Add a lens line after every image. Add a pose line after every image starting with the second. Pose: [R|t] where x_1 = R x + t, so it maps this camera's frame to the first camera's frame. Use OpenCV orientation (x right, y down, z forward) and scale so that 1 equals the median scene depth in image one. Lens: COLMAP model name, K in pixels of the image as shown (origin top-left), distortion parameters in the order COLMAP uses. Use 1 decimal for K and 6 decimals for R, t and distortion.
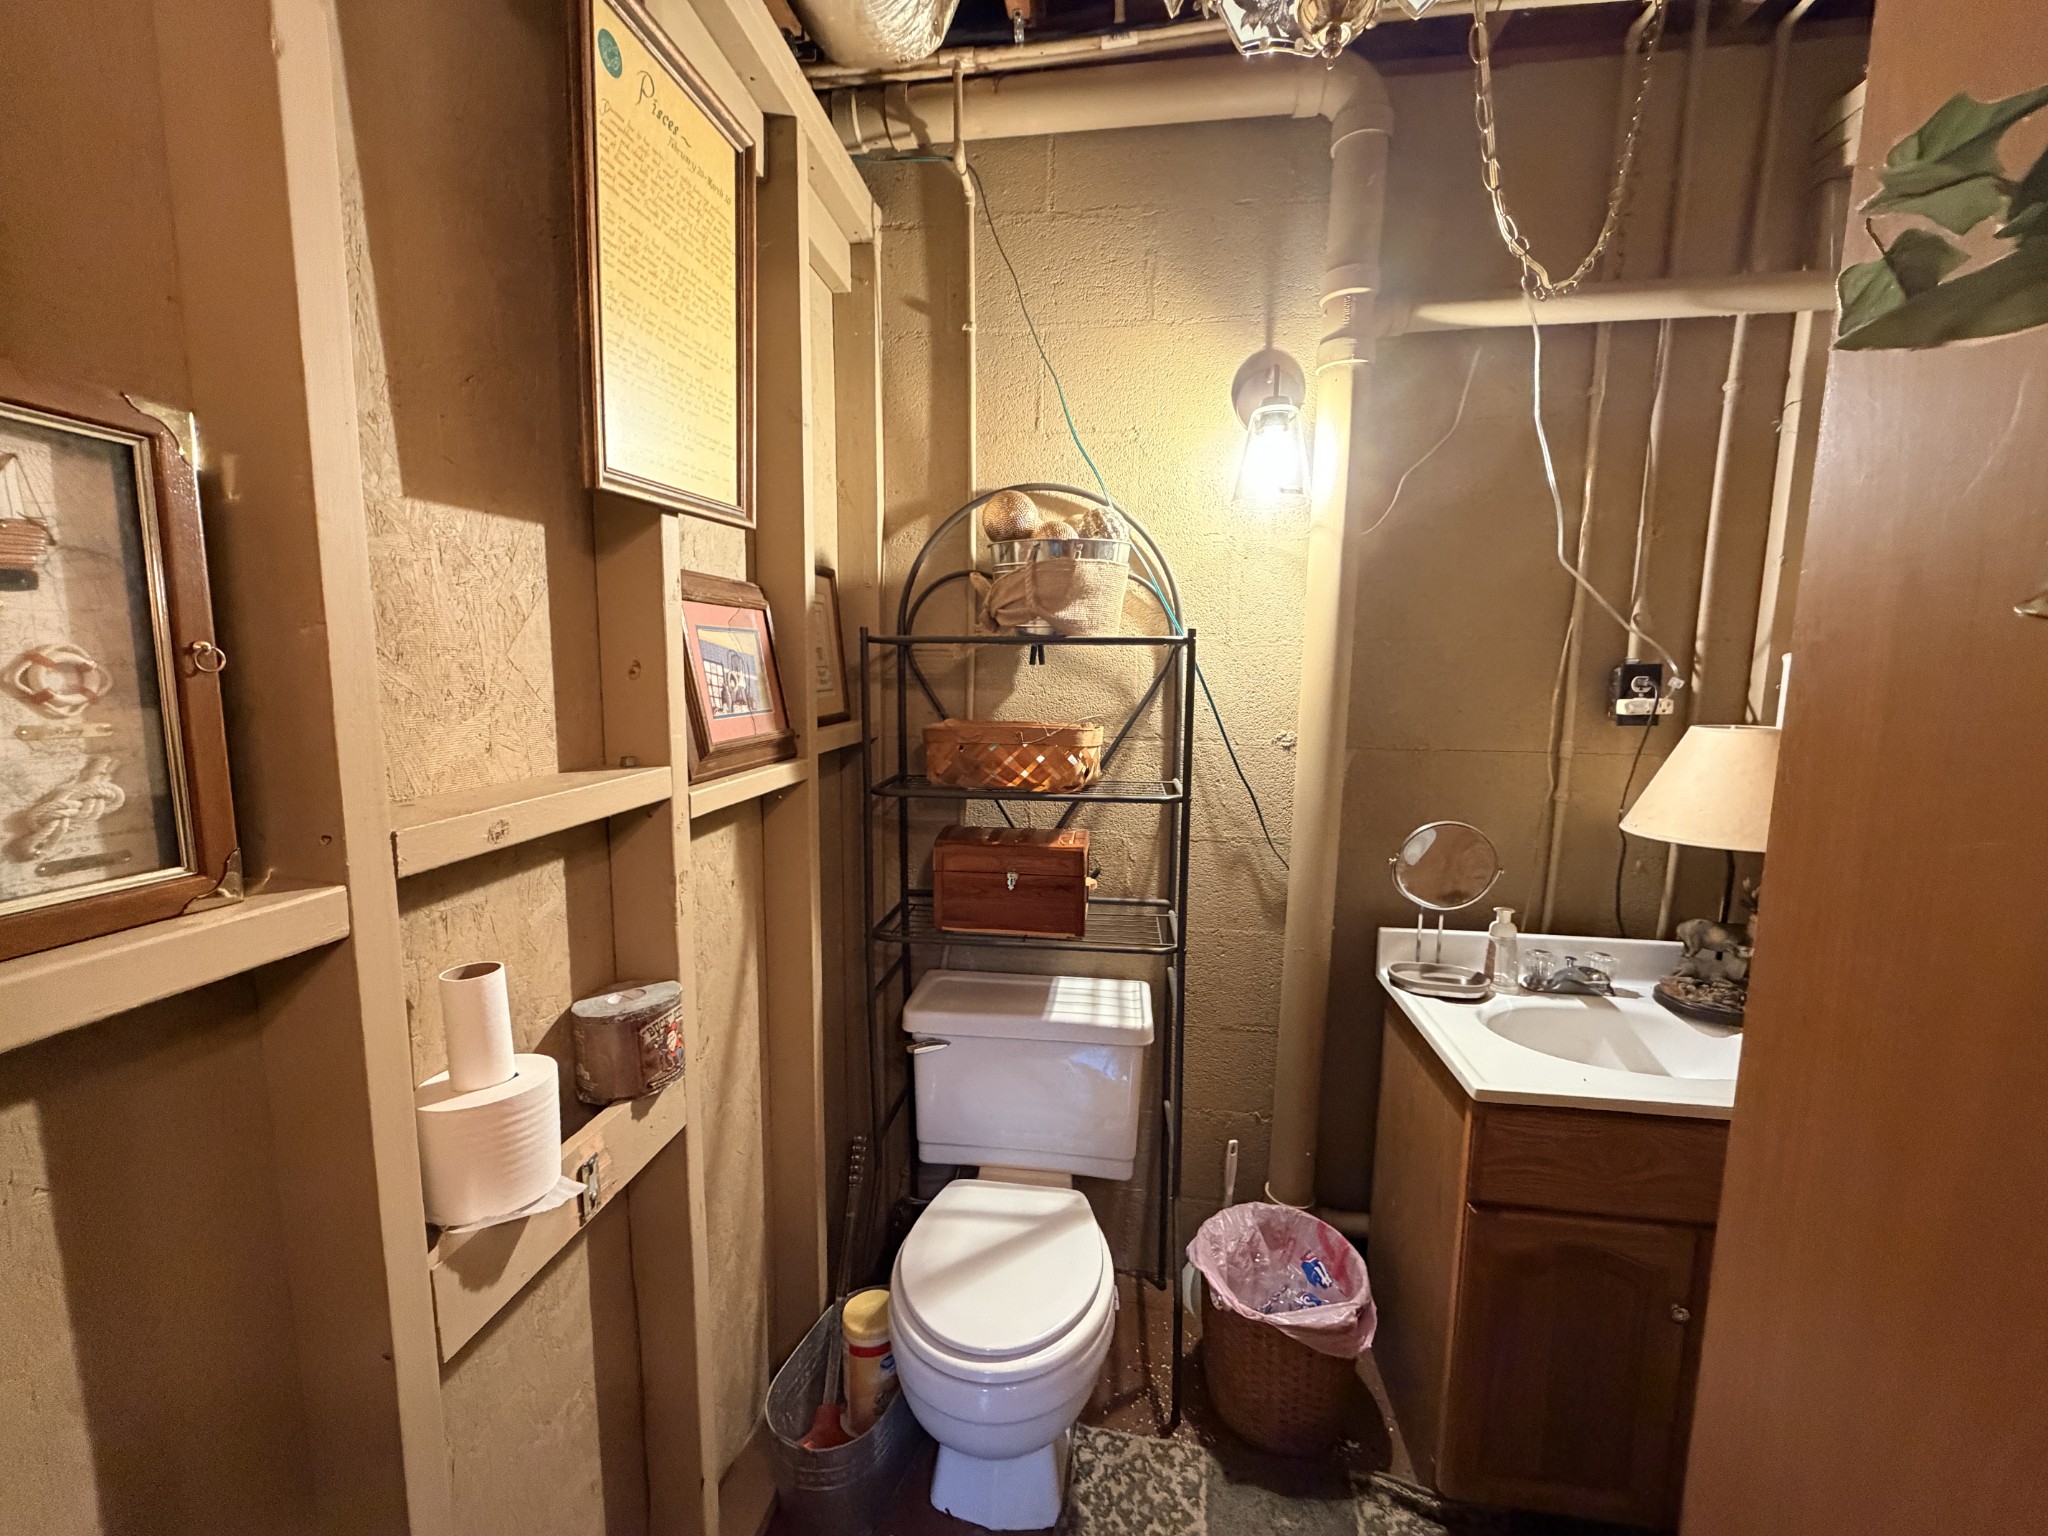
lens RADIAL K [[831.6, 0, 1020.9], [0, 831.6, 768.7], [0, 0, 1]] dist [0.001867, 0.000090]
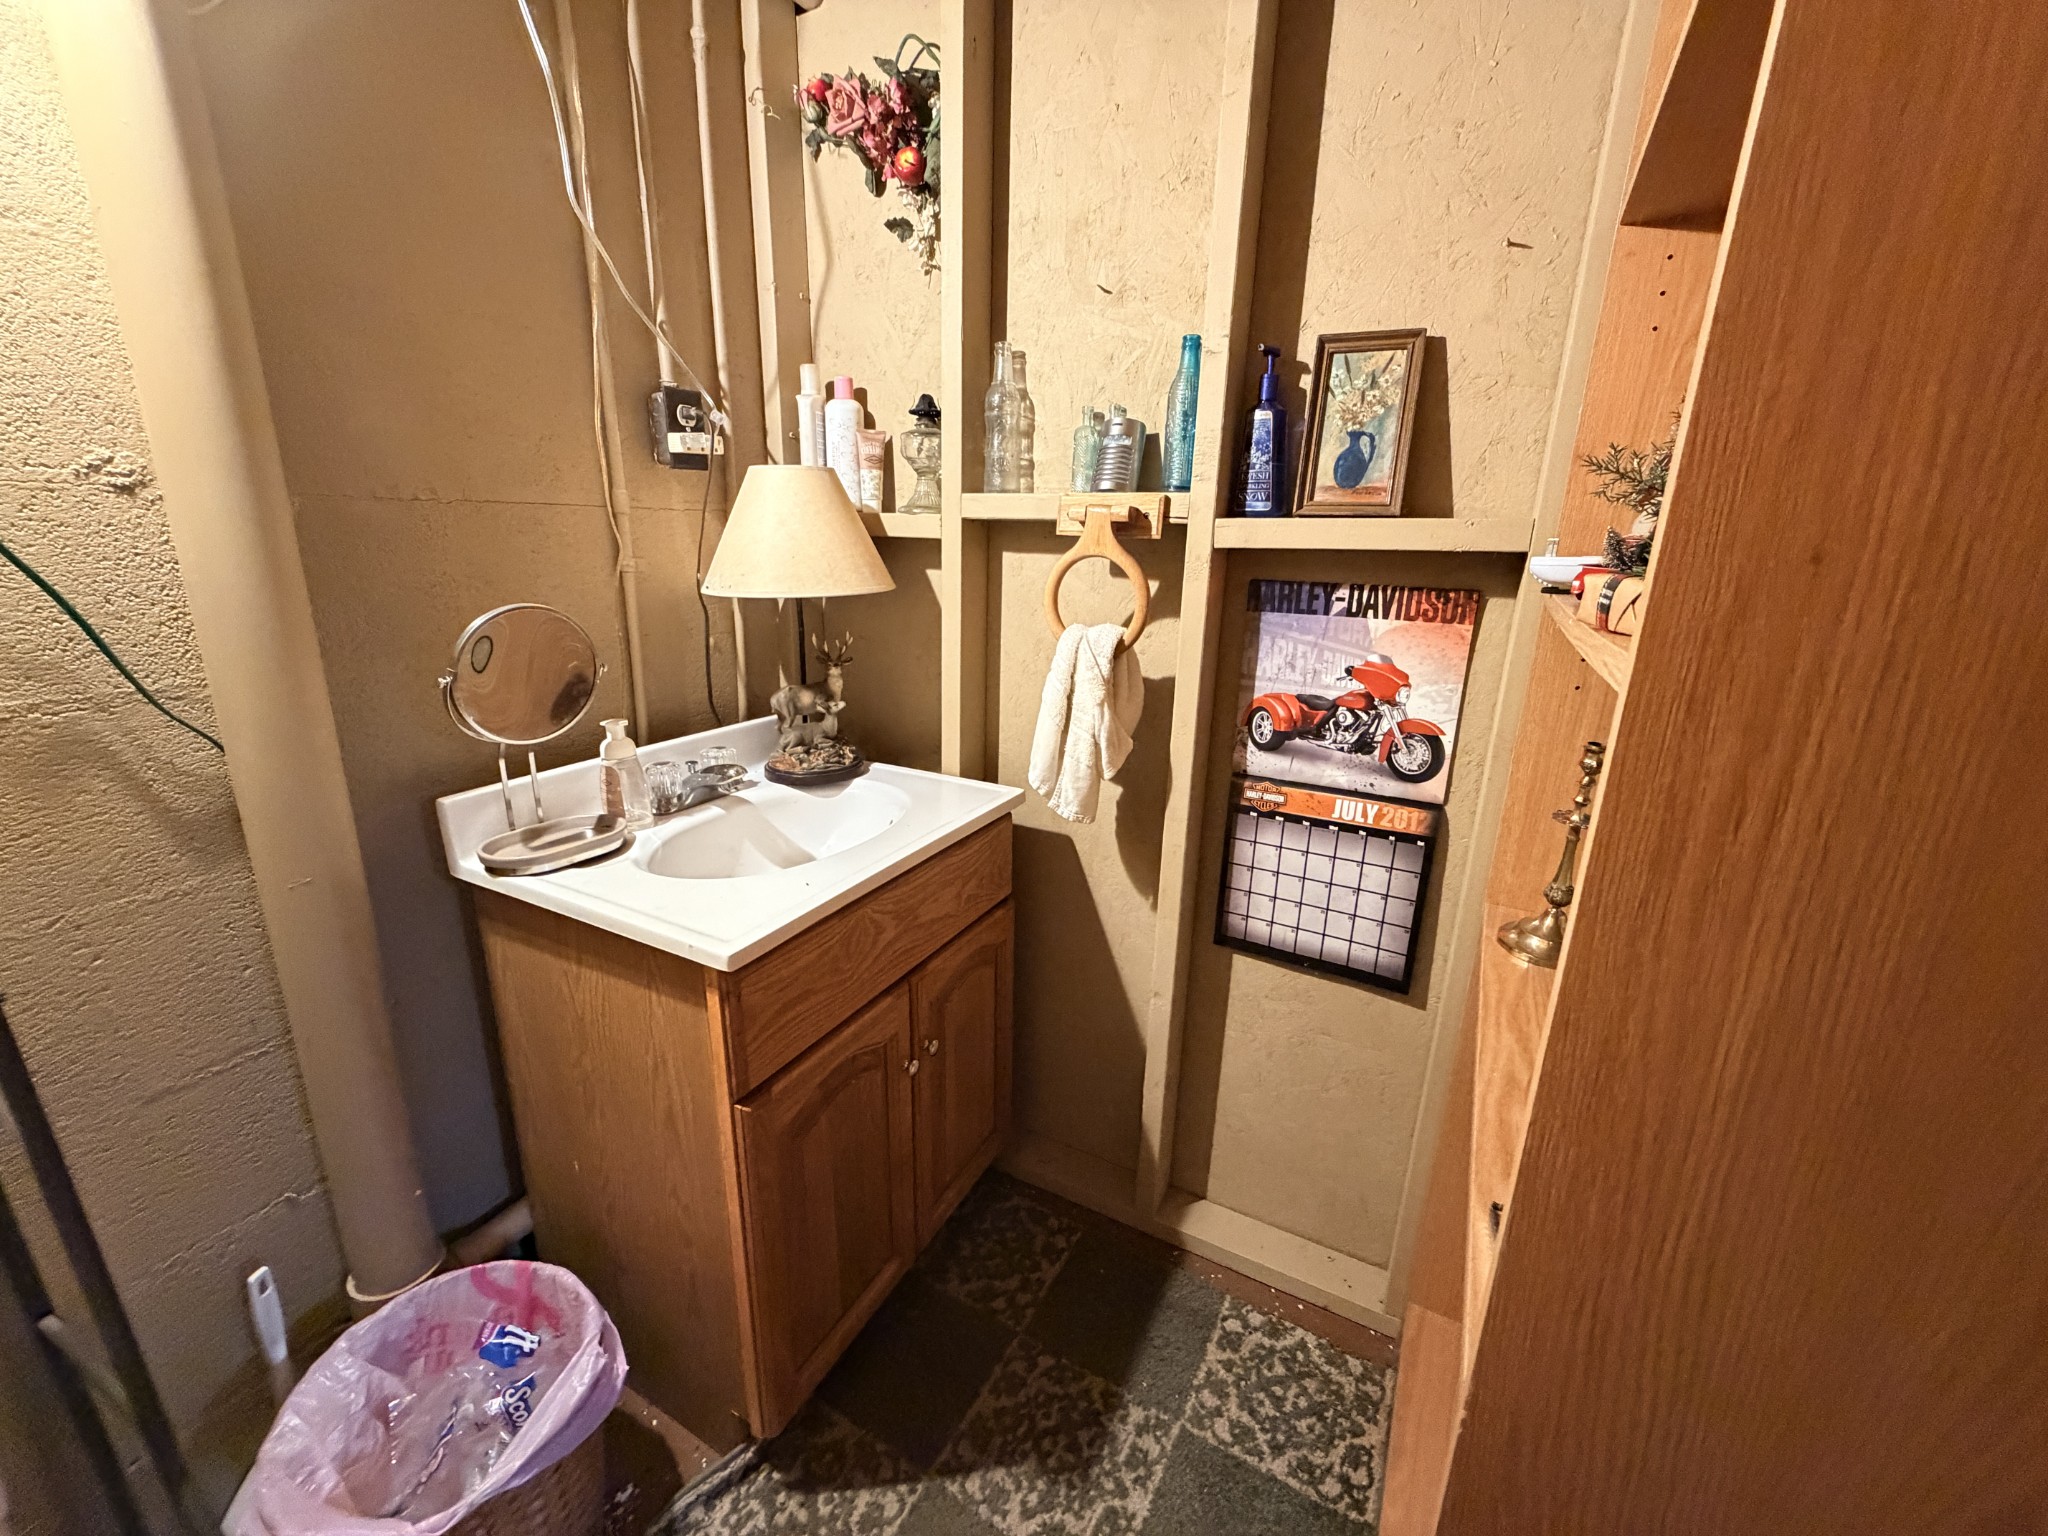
lens RADIAL K [[824.8, 0, 1022.5], [0, 824.8, 767.4], [0, 0, 1]] dist [0.004079, -0.000275]
pose [[0.347936, -0.262212, 0.900103, 0.040264], [0.104521, 0.964955, 0.240701, 0.070925], [-0.931674, 0.010331, 0.363149, 0.401311]]
